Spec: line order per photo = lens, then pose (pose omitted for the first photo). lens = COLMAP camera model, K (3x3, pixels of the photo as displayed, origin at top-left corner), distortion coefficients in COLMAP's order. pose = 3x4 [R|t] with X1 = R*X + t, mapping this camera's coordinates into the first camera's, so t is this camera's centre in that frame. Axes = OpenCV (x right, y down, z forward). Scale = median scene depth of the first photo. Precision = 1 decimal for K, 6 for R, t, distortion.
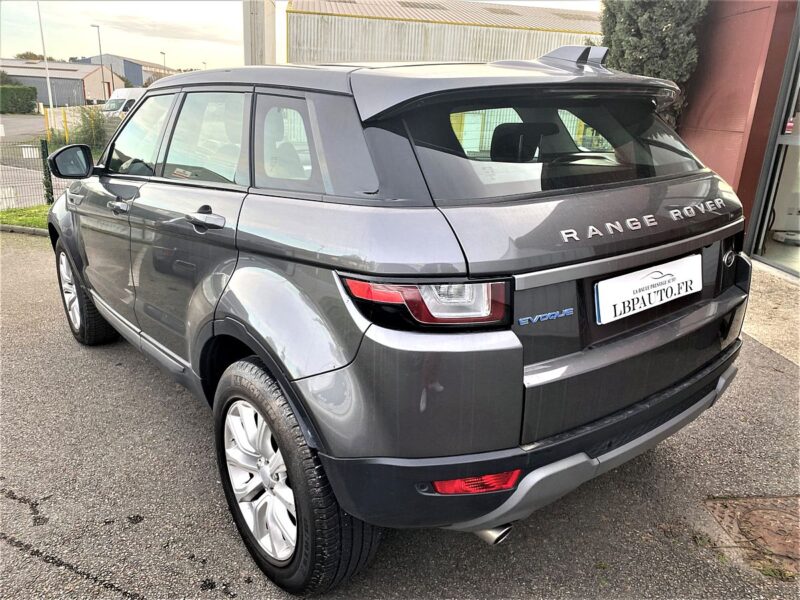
lens RADIAL K [[612.8, 0, 396.5], [0, 612.8, 294.3], [0, 0, 1]] dist [0.008344, -0.005087]
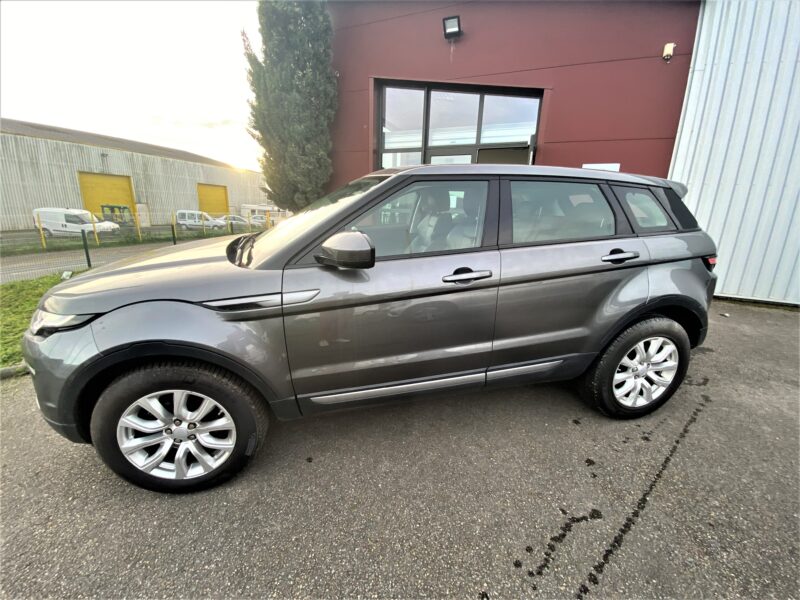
lens RADIAL K [[323.1, 0, 400.0], [0, 323.1, 300.0], [0, 0, 1]] dist [0.010121, -0.016307]
pose [[0.435897, -0.270225, 0.858471, -1.154571], [0.257305, 0.951464, 0.168848, -0.261680], [-0.862431, 0.147289, 0.484271, 0.913689]]
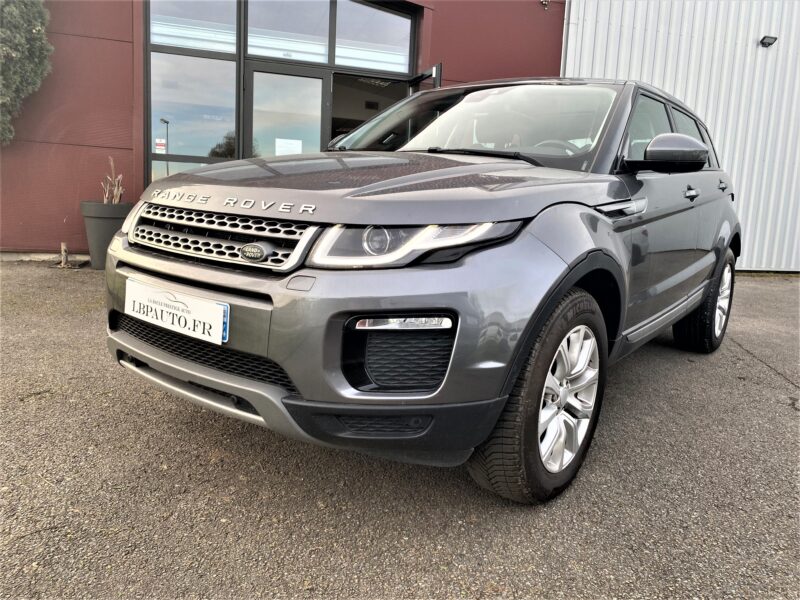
lens RADIAL K [[612.8, 0, 396.5], [0, 612.8, 294.3], [0, 0, 1]] dist [0.008344, -0.005087]
pose [[-0.247995, -0.183859, 0.951154, -1.602823], [0.231279, 0.942199, 0.242429, -0.414091], [-0.940749, 0.280103, -0.191138, 1.991326]]
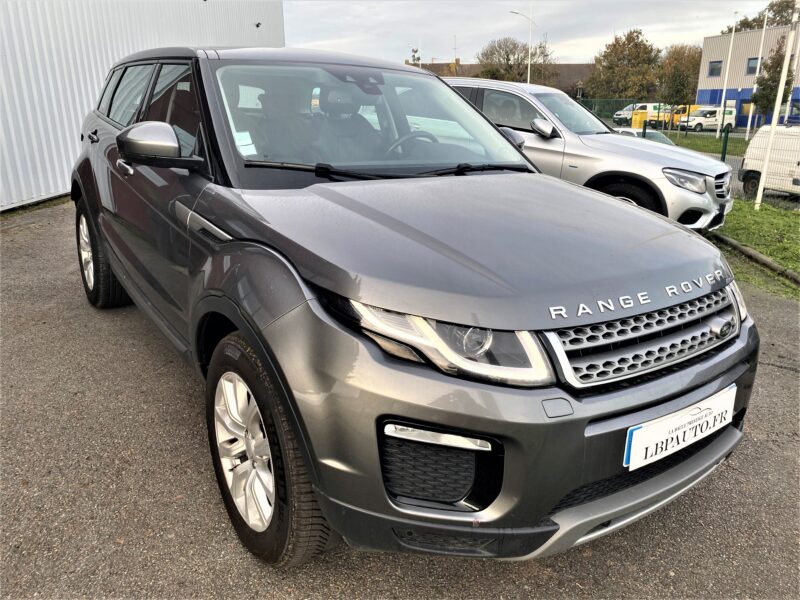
lens RADIAL K [[612.8, 0, 396.5], [0, 612.8, 294.3], [0, 0, 1]] dist [0.008344, -0.005087]
pose [[-0.998494, -0.053361, 0.012712, -0.452848], [-0.036368, 0.817458, 0.574839, -0.794951], [-0.041065, 0.573511, -0.818168, 2.630990]]
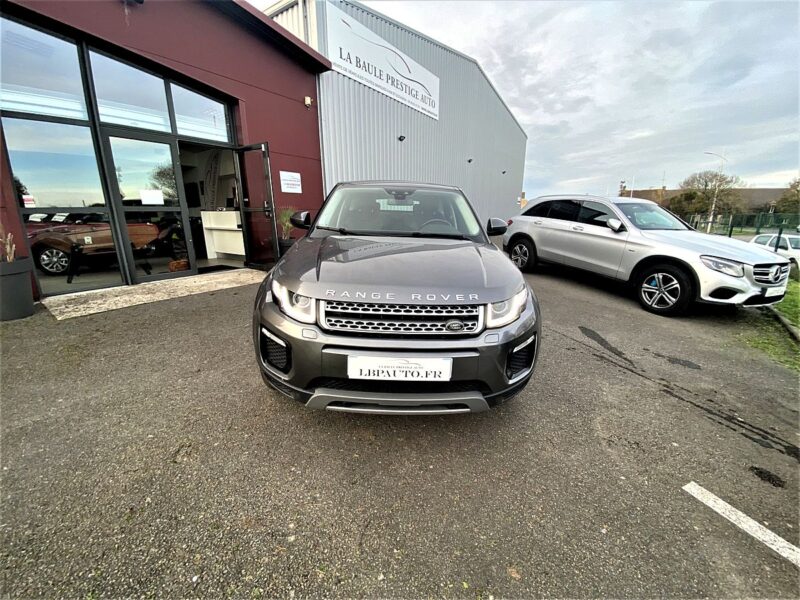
lens RADIAL K [[323.1, 0, 400.0], [0, 323.1, 300.0], [0, 0, 1]] dist [0.010121, -0.016307]
pose [[-0.803125, -0.198095, 0.561915, -1.146545], [0.142111, 0.852201, 0.503545, -0.737700], [-0.578615, 0.484264, -0.656273, 2.492953]]
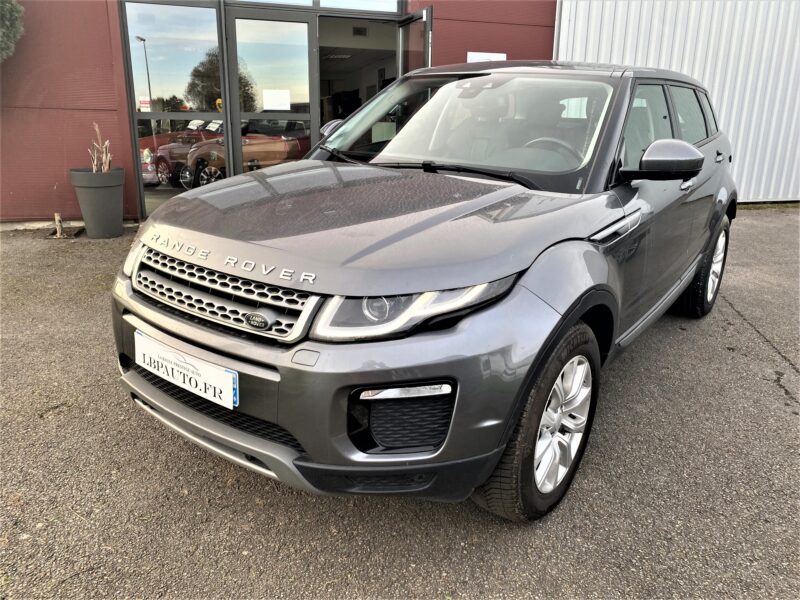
lens RADIAL K [[612.8, 0, 396.5], [0, 612.8, 294.3], [0, 0, 1]] dist [0.008344, -0.005087]
pose [[-0.260745, -0.304495, 0.916131, -1.581972], [0.262173, 0.890961, 0.370748, -0.585690], [-0.929127, 0.336855, -0.152483, 1.943608]]
